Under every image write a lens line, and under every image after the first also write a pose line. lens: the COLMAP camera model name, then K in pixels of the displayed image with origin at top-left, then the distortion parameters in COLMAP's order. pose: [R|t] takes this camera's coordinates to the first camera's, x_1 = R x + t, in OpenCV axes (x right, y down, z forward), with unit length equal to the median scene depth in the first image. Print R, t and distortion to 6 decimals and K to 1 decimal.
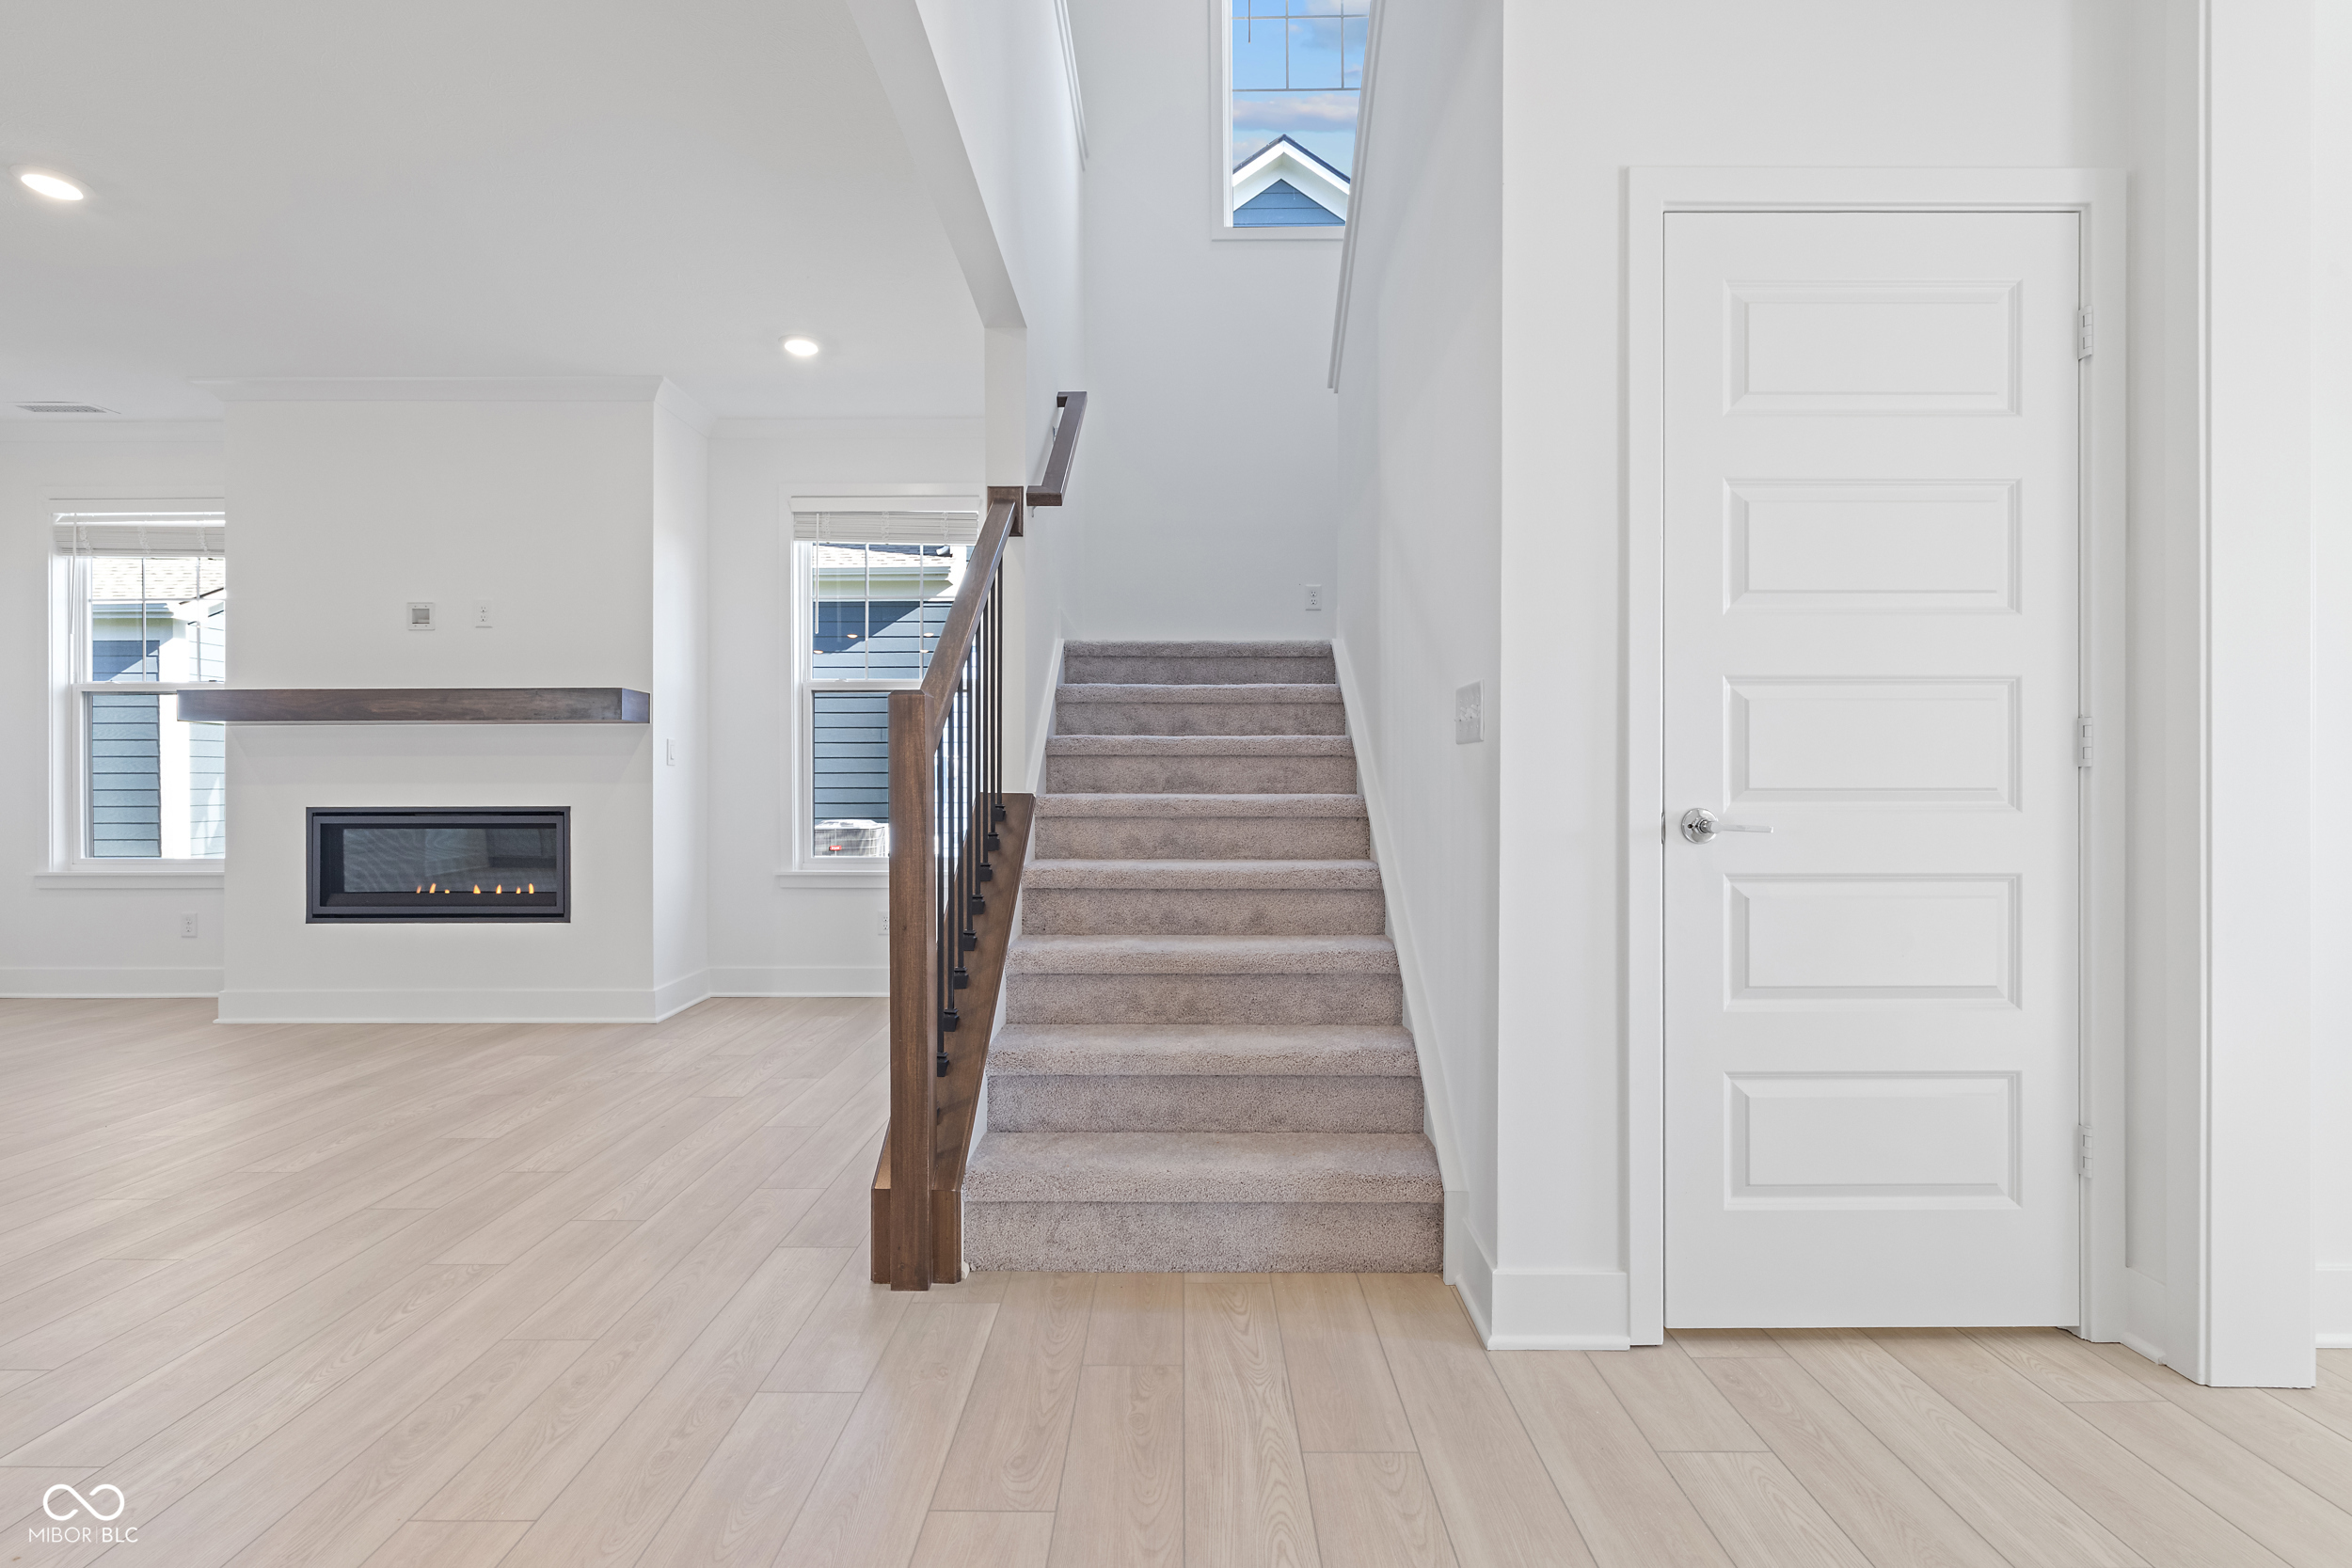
lens RADIAL K [[1072.5, 0, 1176.0], [0, 1072.5, 784.0], [0, 0, 1]] dist [-0.000636, -0.000965]
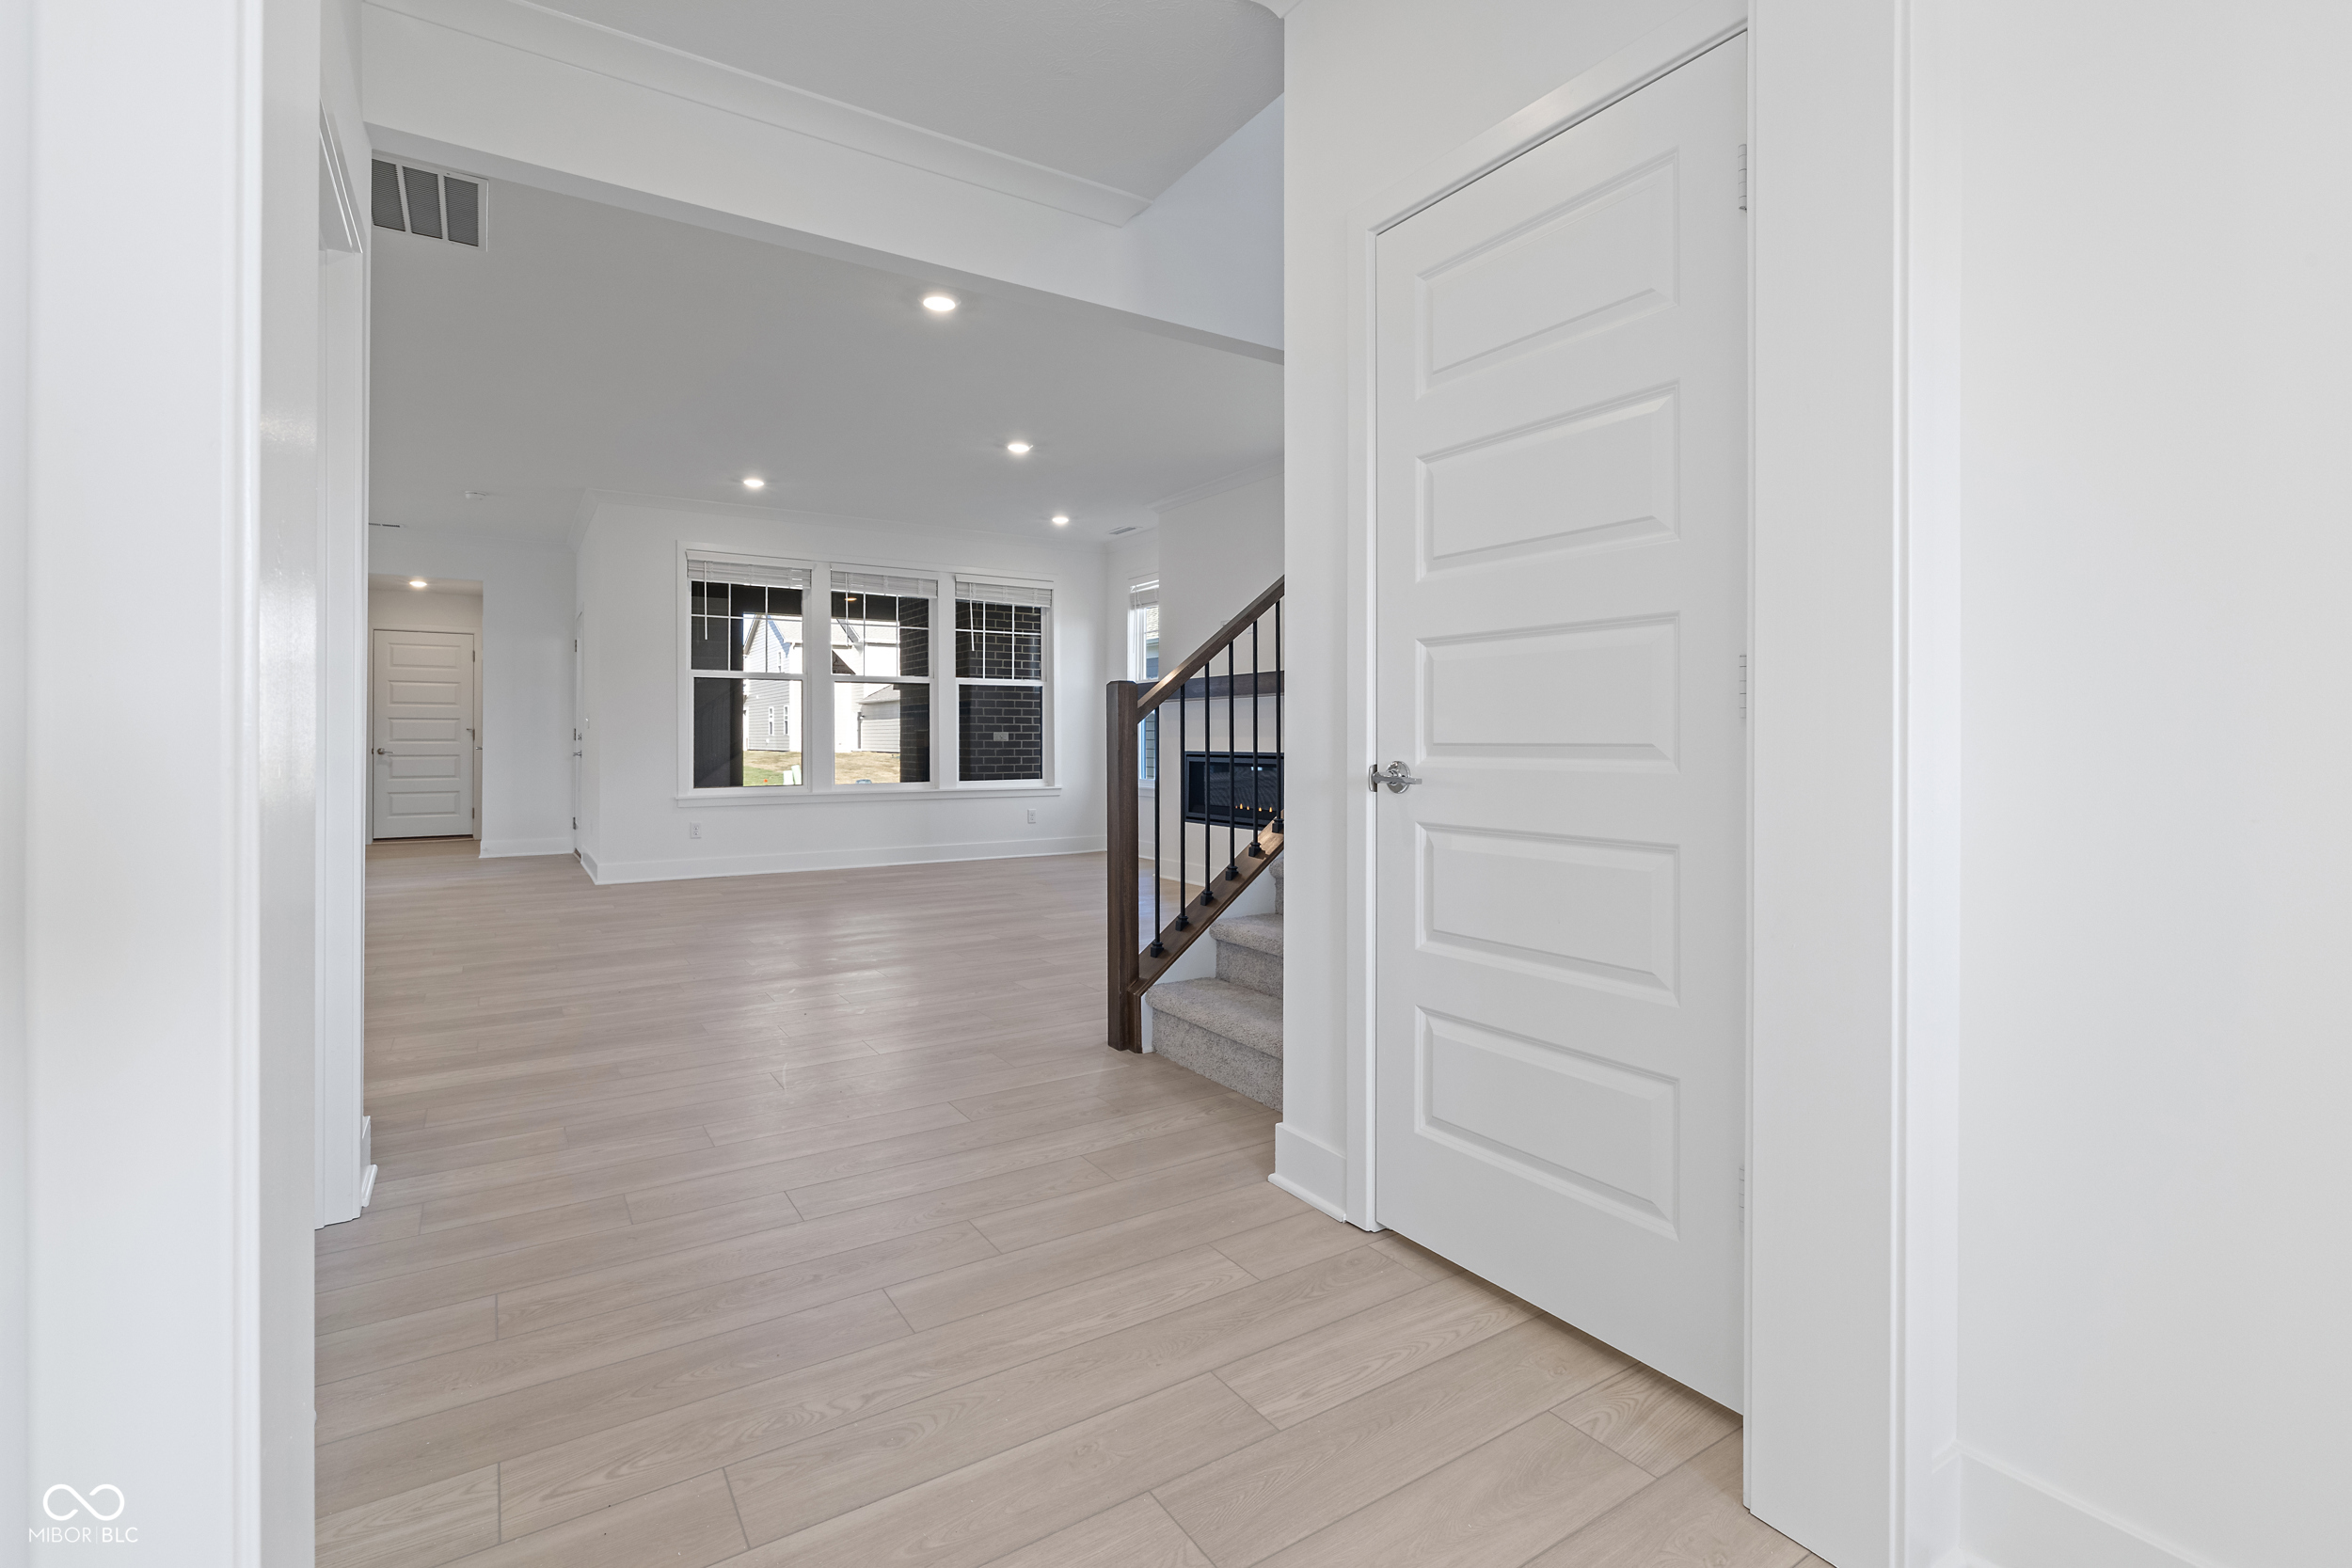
lens RADIAL K [[1093.8, 0, 1186.3], [0, 1093.8, 739.0], [0, 0, 1]] dist [0.001324, 0.000352]
pose [[0.539915, 0.000425, -0.841719, 1.320241], [0.003641, 0.999989, 0.002840, -0.004775], [0.841711, -0.004597, 0.539908, 0.209015]]
